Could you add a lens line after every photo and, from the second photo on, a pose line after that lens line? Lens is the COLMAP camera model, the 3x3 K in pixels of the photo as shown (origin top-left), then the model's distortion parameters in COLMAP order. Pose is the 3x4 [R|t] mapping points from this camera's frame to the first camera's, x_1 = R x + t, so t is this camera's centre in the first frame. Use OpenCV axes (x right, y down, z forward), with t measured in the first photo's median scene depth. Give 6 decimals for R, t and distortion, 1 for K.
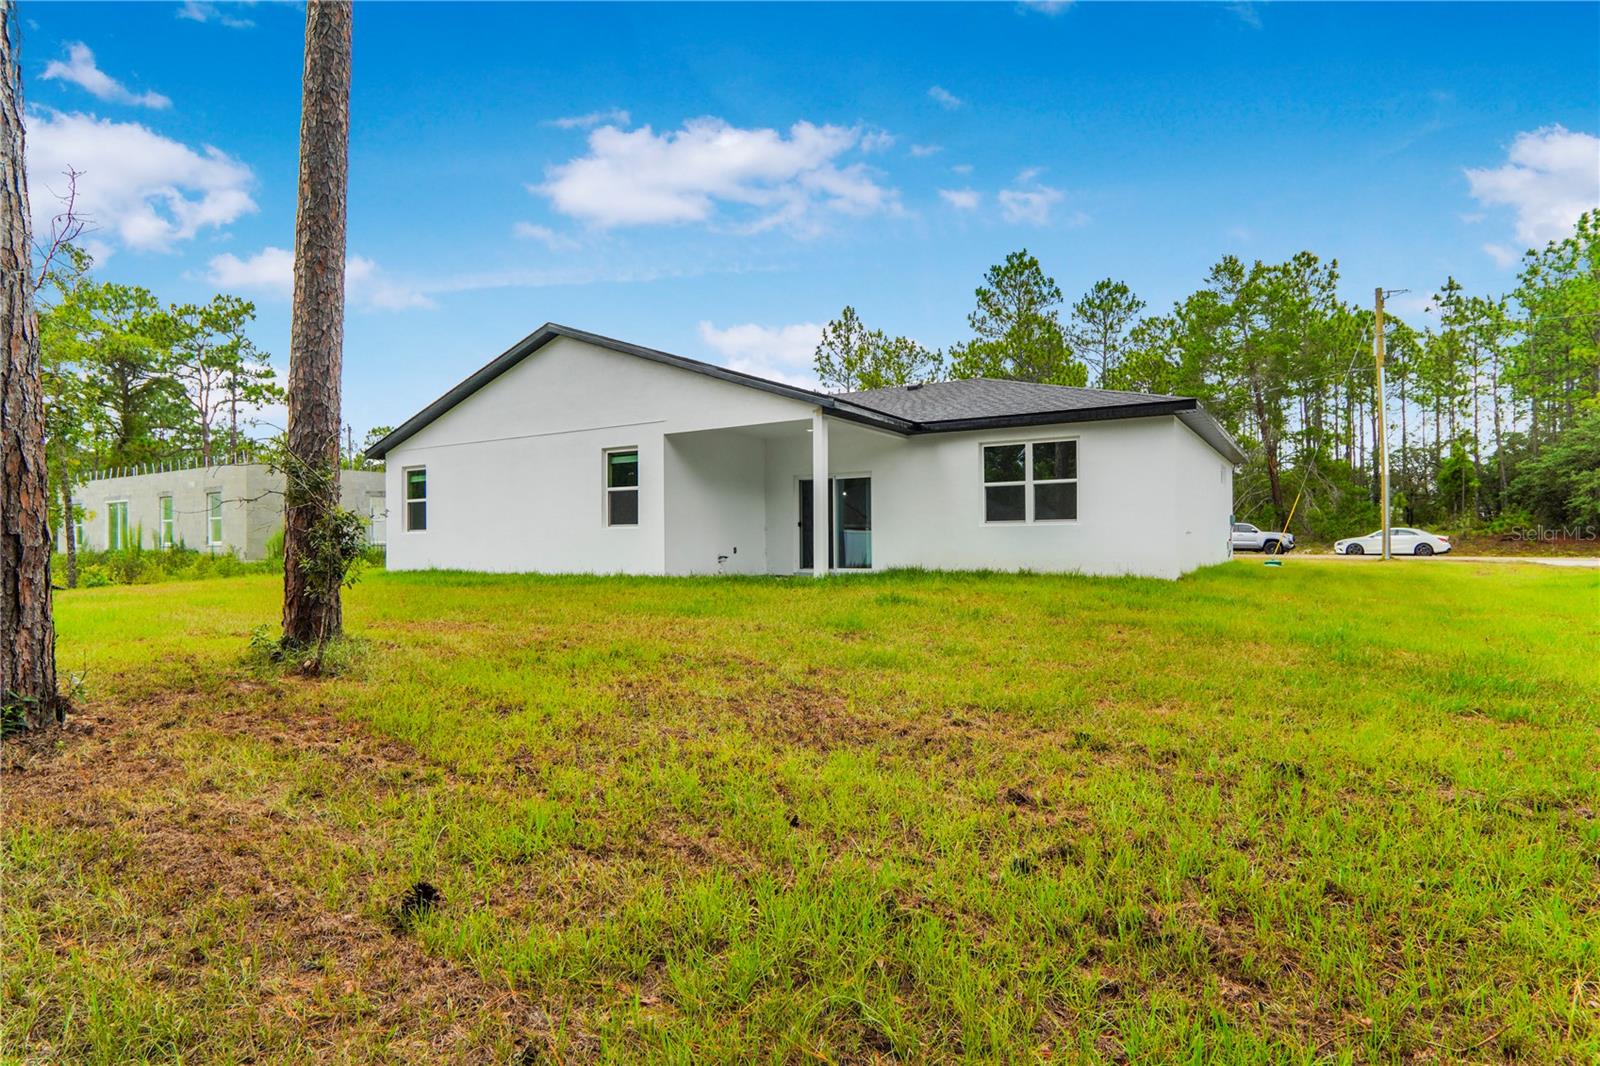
lens RADIAL K [[865.0, 0, 802.2], [0, 865.0, 544.5], [0, 0, 1]] dist [-0.005248, 0.008611]
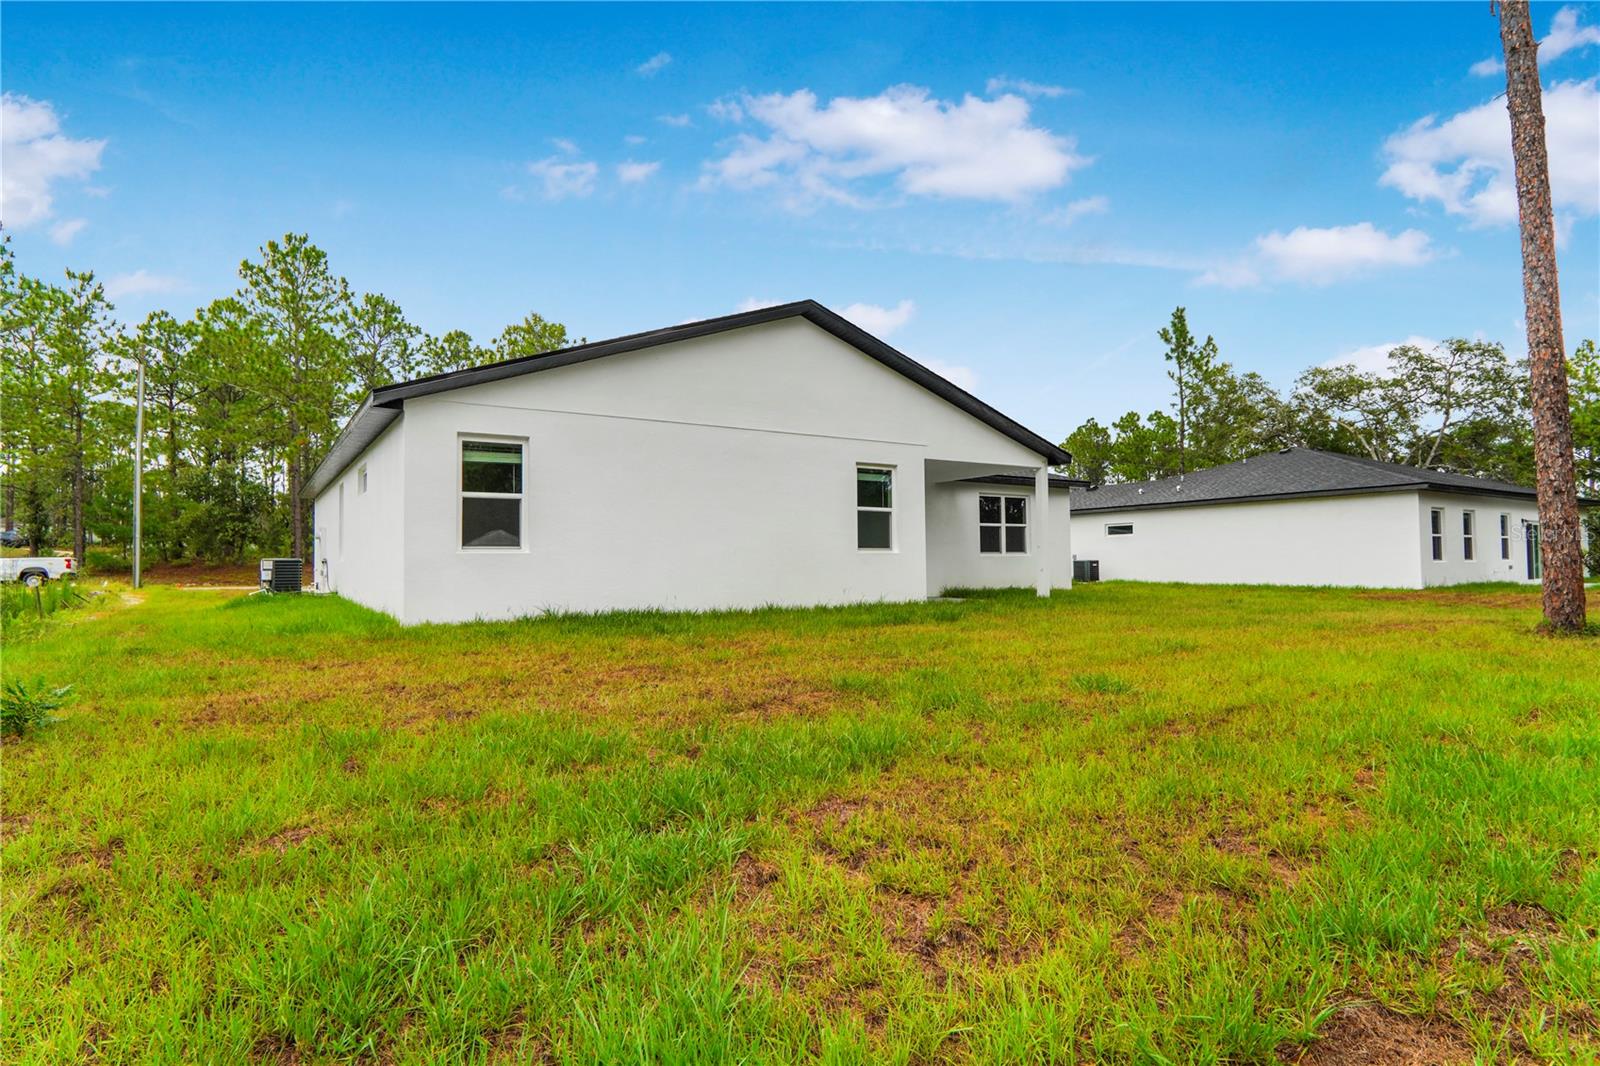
lens RADIAL K [[865.0, 0, 802.2], [0, 865.0, 544.5], [0, 0, 1]] dist [-0.005248, 0.008611]
pose [[0.368195, 0.026771, 0.929363, -1.081373], [0.014249, 0.999306, -0.034431, 0.003260], [-0.929639, 0.025920, 0.367558, 0.736039]]
